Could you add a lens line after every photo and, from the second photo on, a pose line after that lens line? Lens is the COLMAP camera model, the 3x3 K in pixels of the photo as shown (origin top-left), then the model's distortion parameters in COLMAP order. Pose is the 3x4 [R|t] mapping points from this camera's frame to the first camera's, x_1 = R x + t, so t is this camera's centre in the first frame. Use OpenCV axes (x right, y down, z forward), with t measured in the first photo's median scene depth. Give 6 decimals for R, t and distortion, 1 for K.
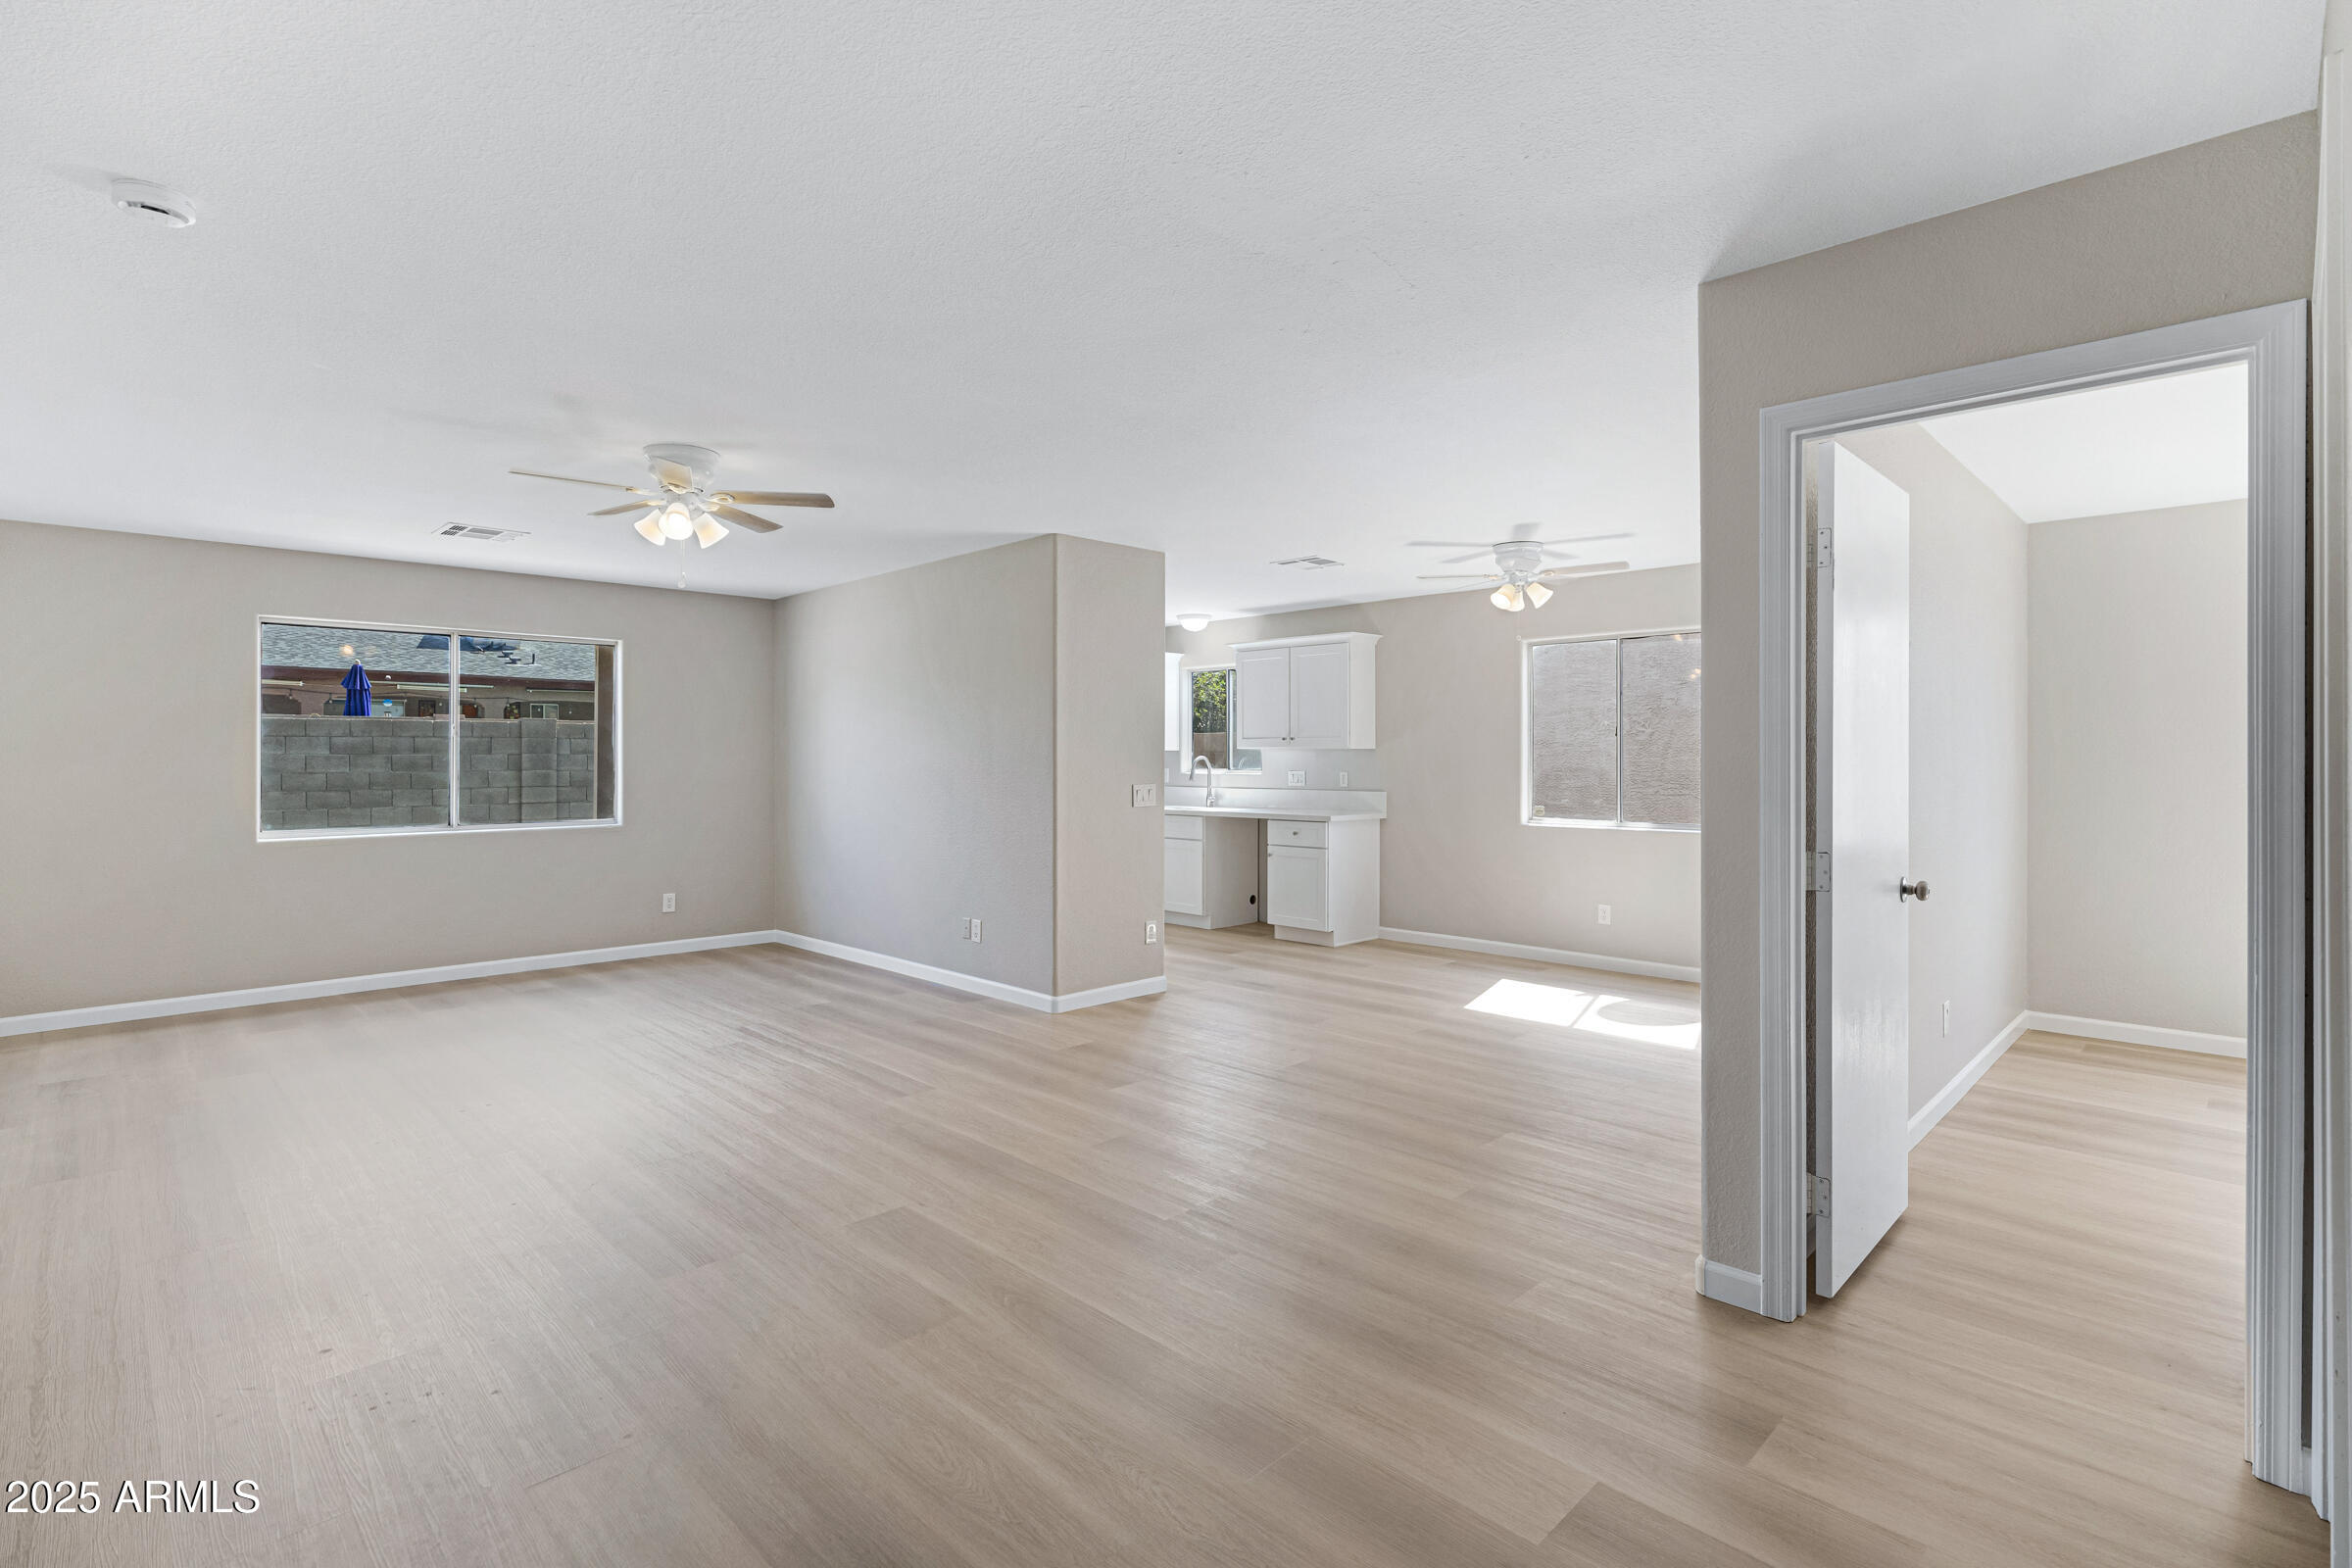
lens RADIAL K [[1096.1, 0, 1181.2], [0, 1096.1, 760.6], [0, 0, 1]] dist [-0.000816, -0.000046]
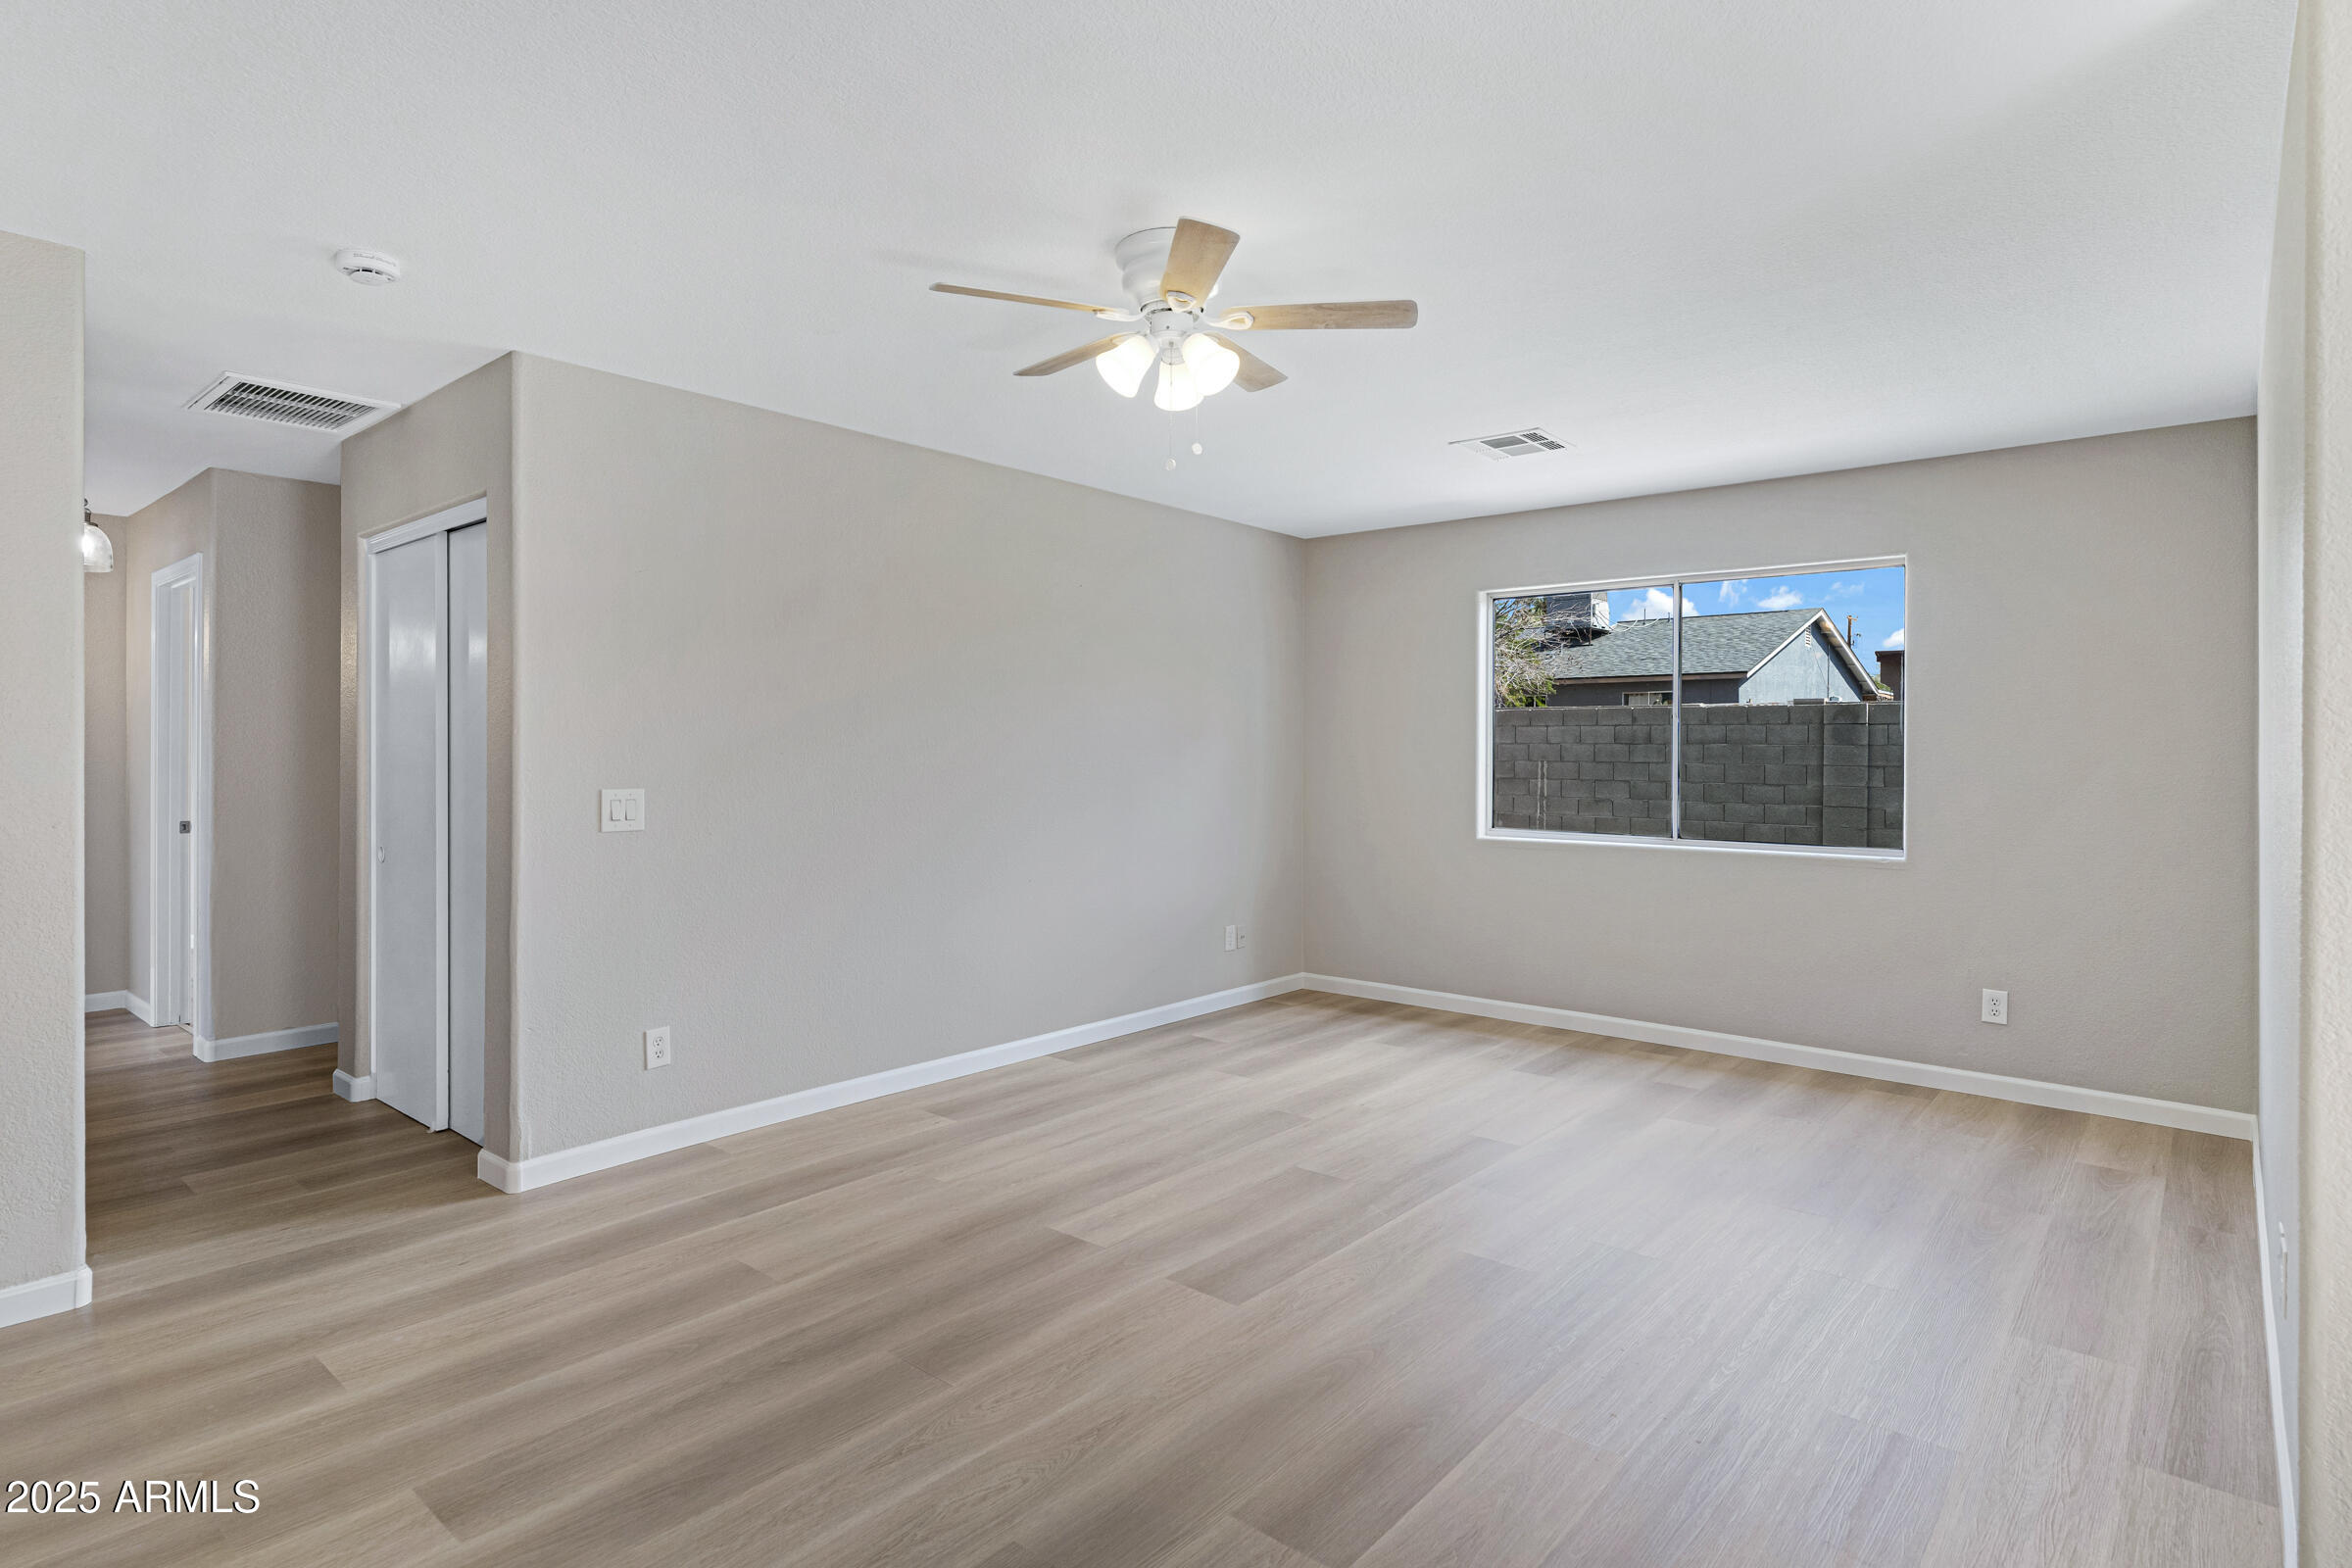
lens RADIAL K [[1227.0, 0, 1183.1], [0, 1227.0, 748.7], [0, 0, 1]] dist [-0.001138, -0.000087]
pose [[0.073222, 0.002117, -0.997313, 0.151005], [-0.005063, 0.999986, 0.001751, -0.002057], [0.997303, 0.004921, 0.073232, 0.624643]]
